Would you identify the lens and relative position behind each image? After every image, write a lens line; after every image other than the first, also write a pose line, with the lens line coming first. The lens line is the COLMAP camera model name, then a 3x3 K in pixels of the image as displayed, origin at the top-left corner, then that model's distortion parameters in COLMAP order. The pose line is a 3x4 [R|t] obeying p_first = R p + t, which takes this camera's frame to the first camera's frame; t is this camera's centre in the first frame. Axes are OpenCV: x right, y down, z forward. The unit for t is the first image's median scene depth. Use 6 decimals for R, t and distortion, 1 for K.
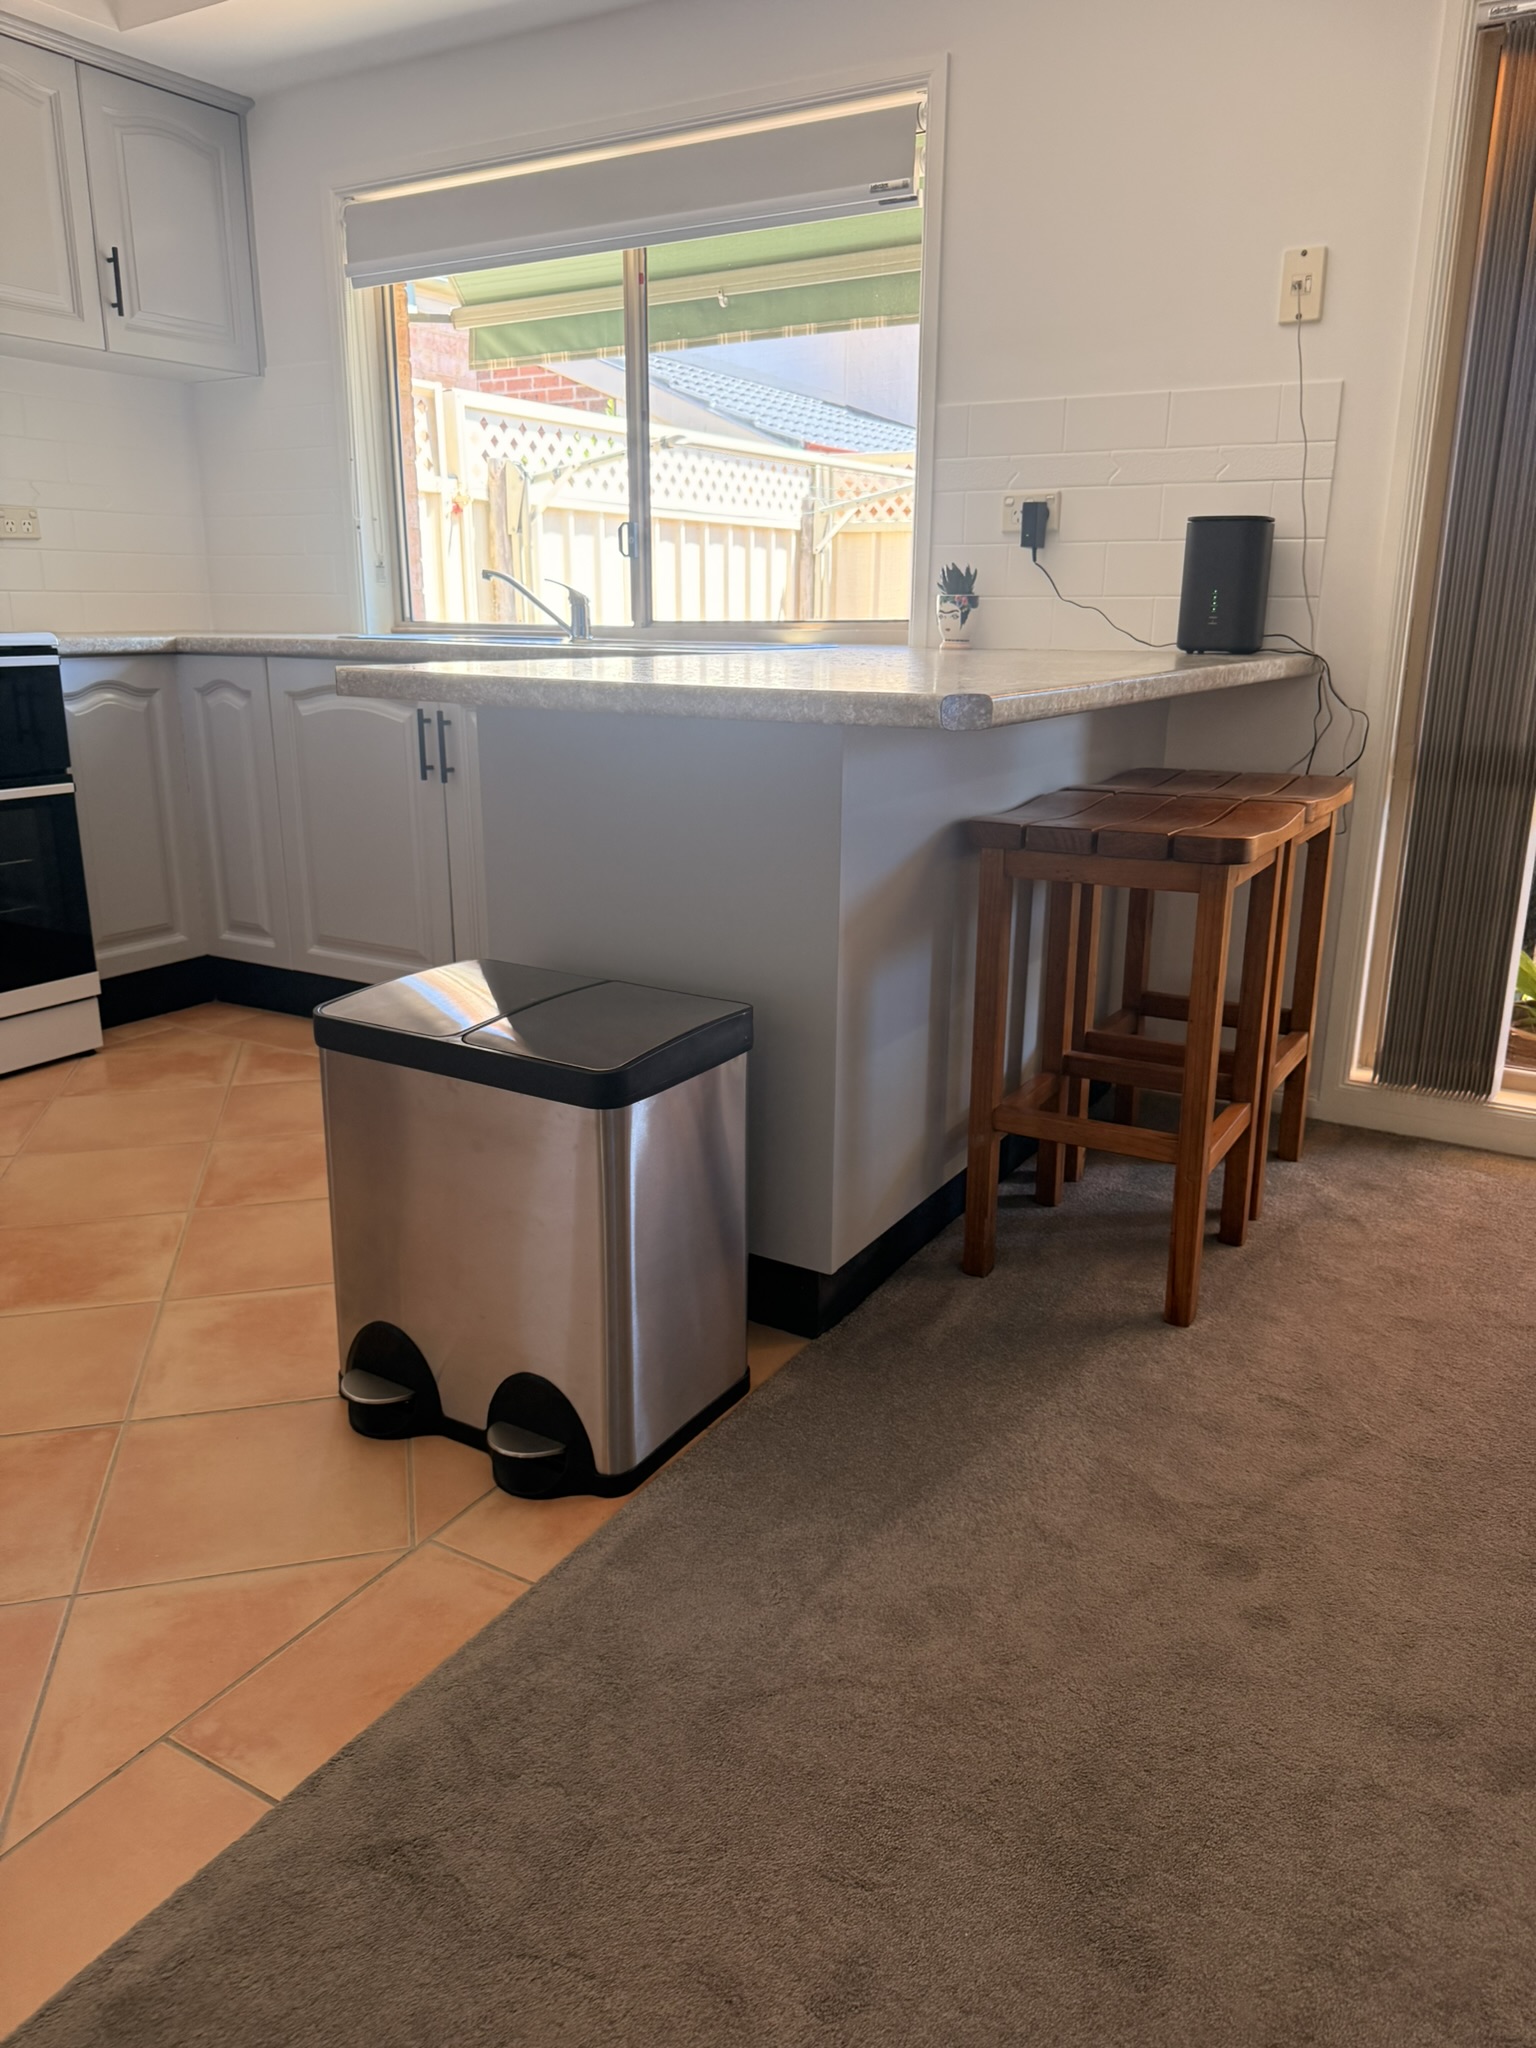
lens RADIAL K [[1450.8, 0, 778.4], [0, 1450.8, 1012.9], [0, 0, 1]] dist [0.044388, -0.056332]
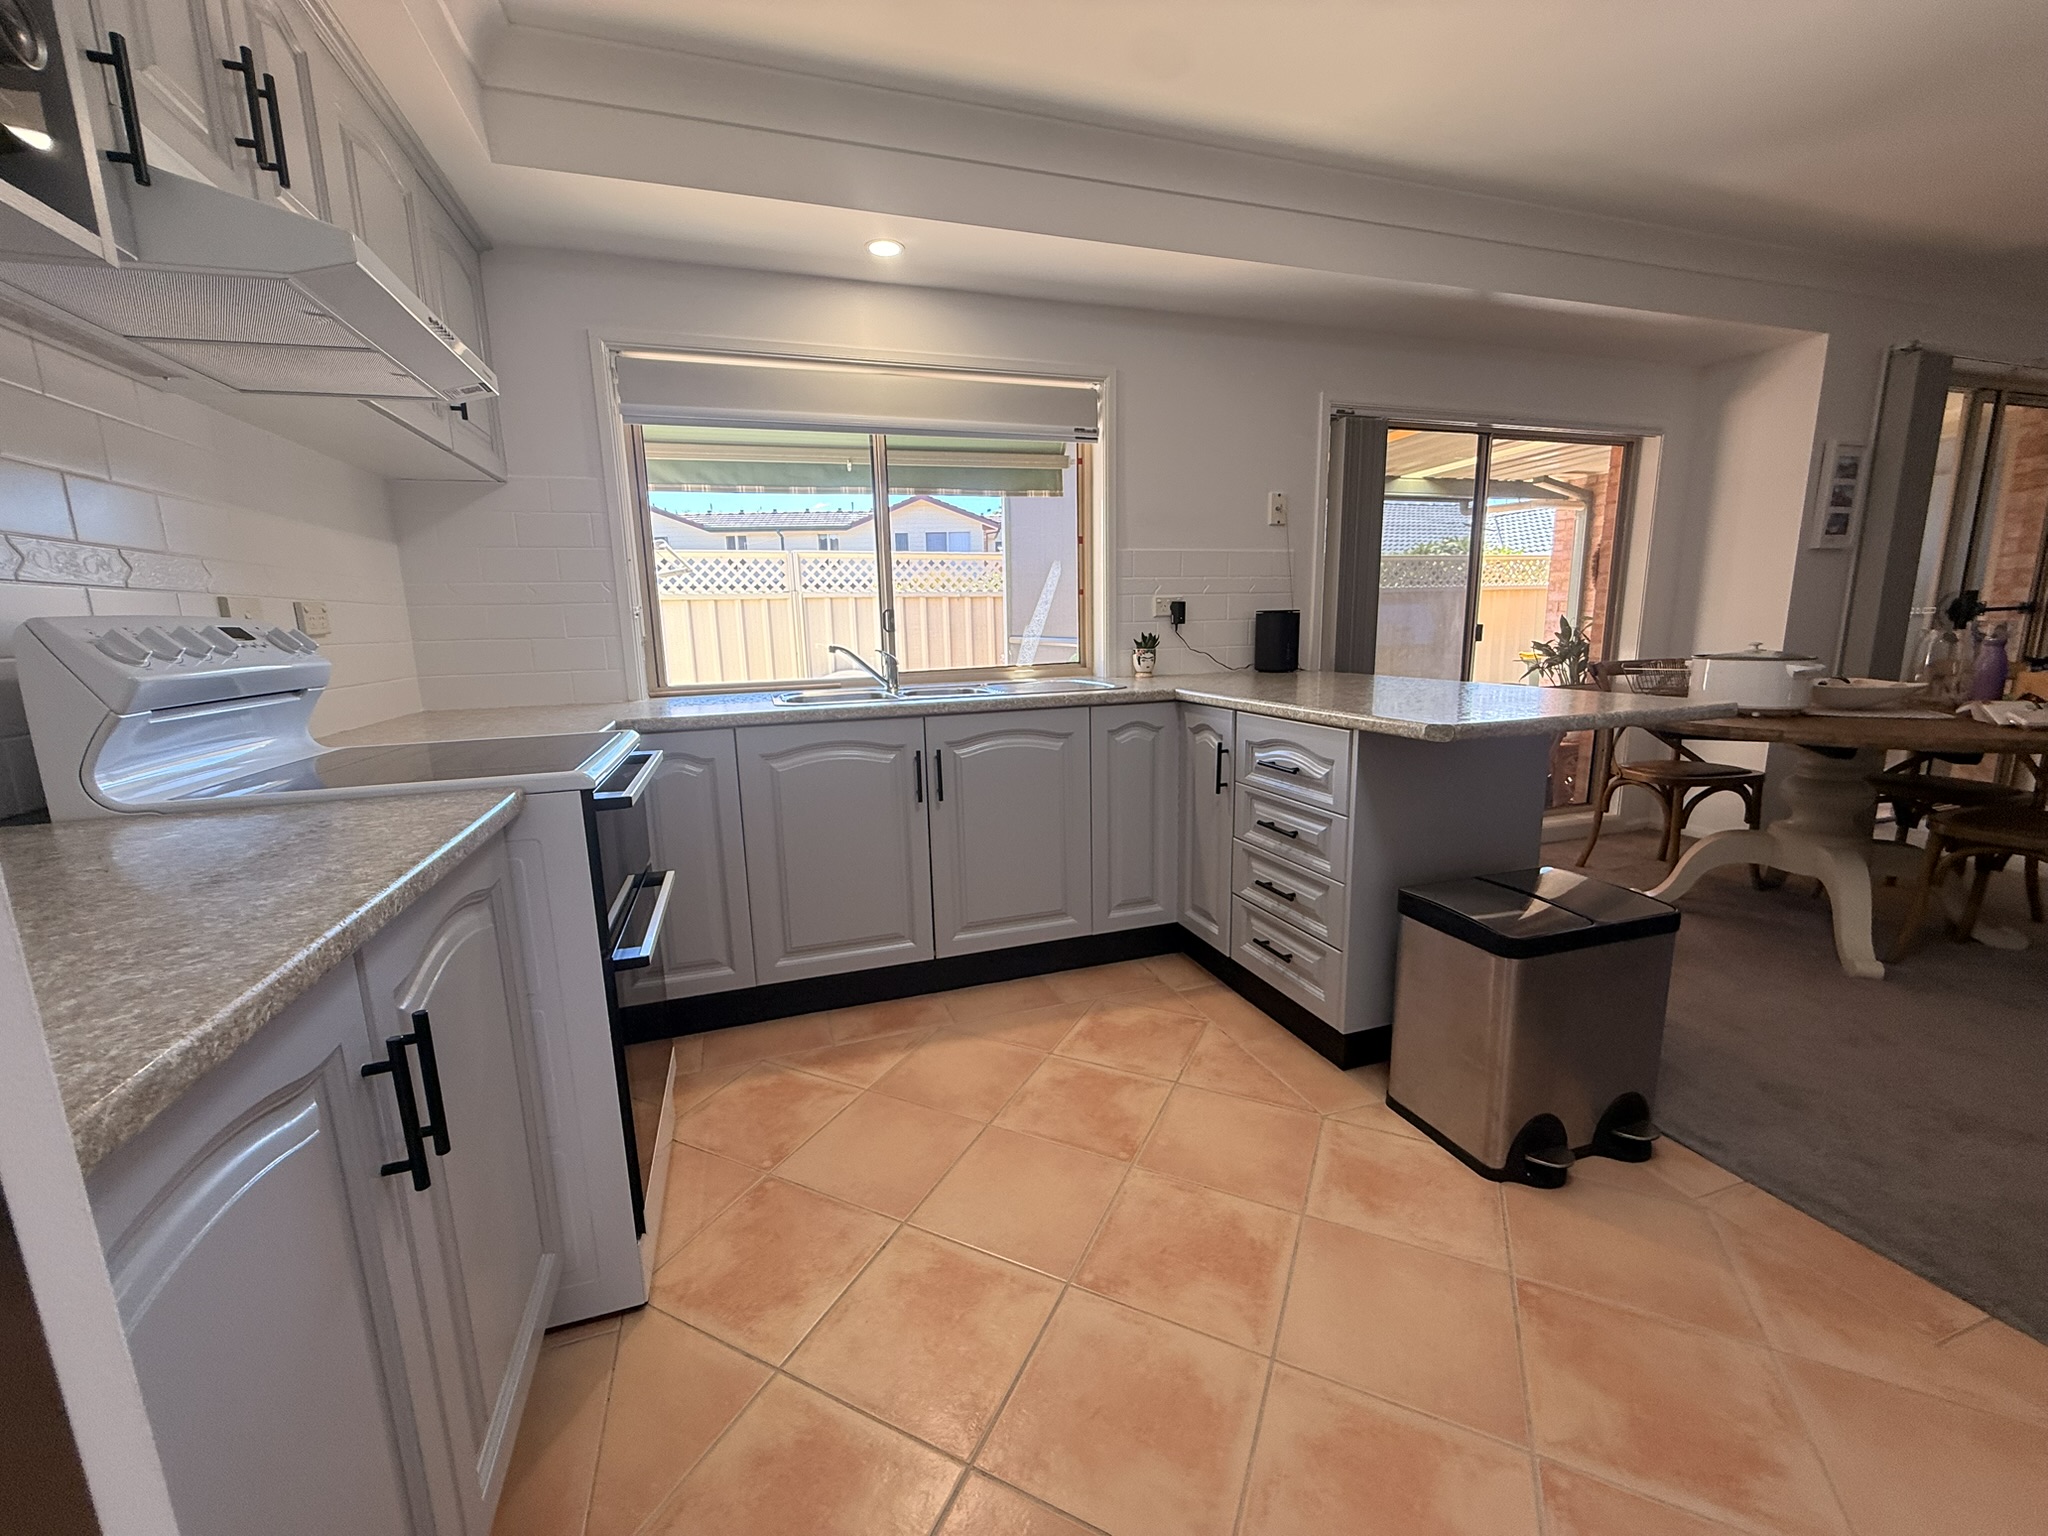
lens RADIAL K [[812.3, 0, 1017.1], [0, 812.3, 766.8], [0, 0, 1]] dist [-0.000784, 0.000222]
pose [[0.659034, -0.154666, 0.736039, -0.658985], [0.229231, 0.973372, -0.000710, -0.154962], [-0.716330, 0.169191, 0.676939, 0.387602]]
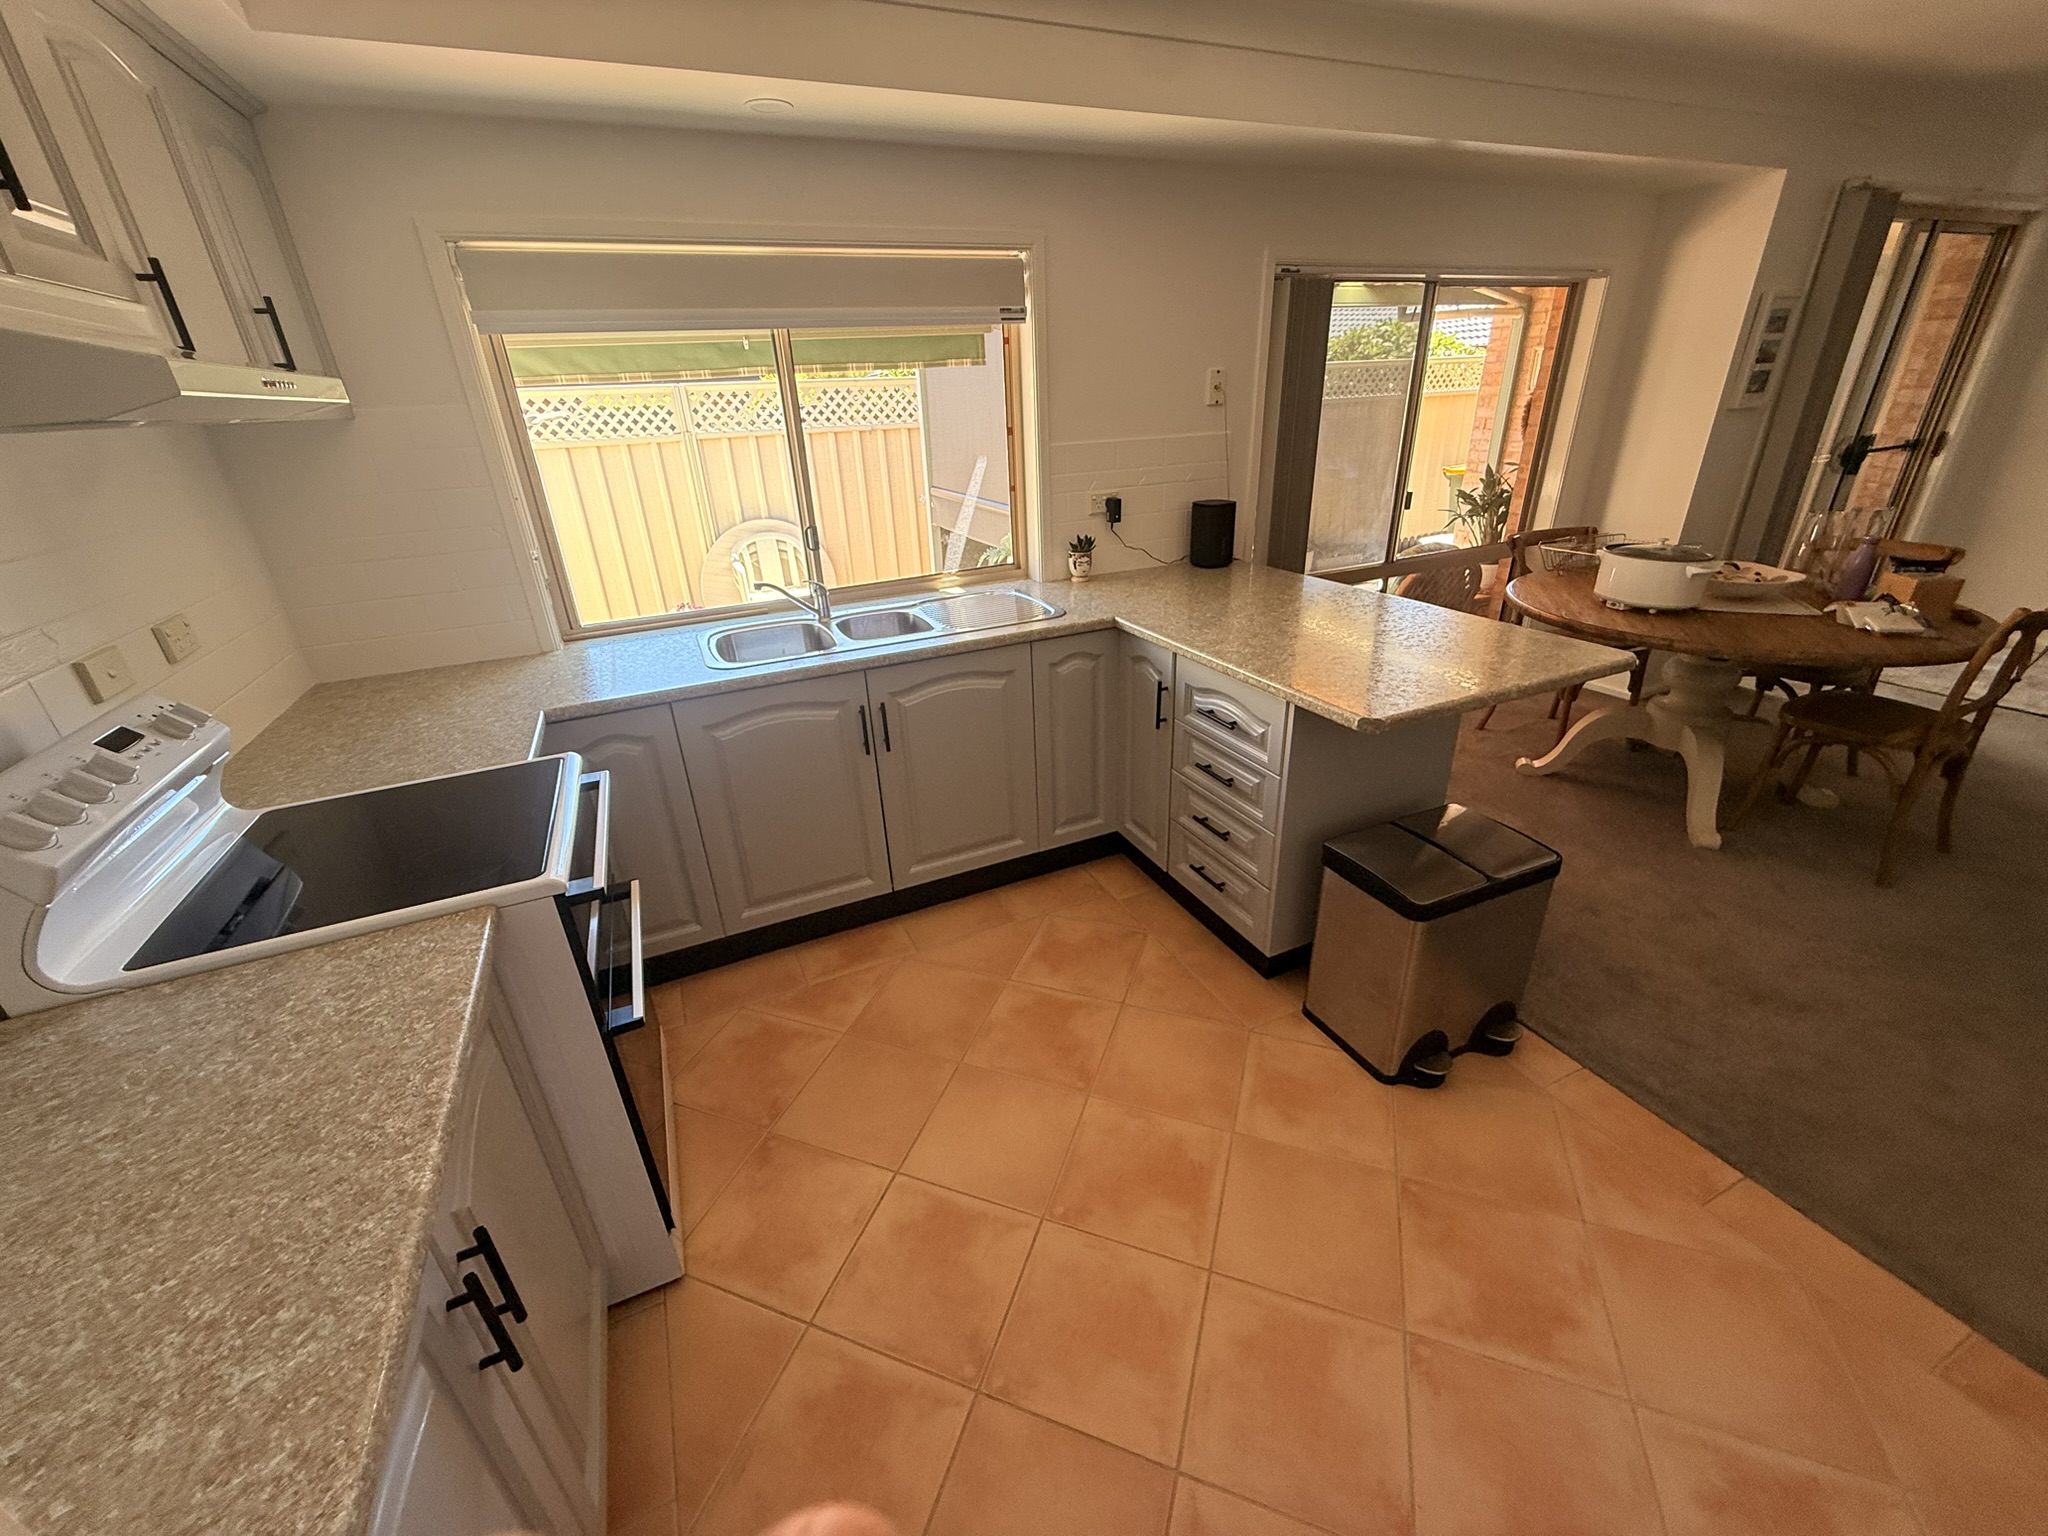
lens RADIAL K [[812.3, 0, 1017.2], [0, 812.3, 767.6], [0, 0, 1]] dist [-0.000784, 0.000222]
pose [[0.578075, -0.369703, 0.727426, -0.646159], [0.264782, 0.928221, 0.261336, -0.279413], [-0.771829, 0.041538, 0.634472, 0.380095]]
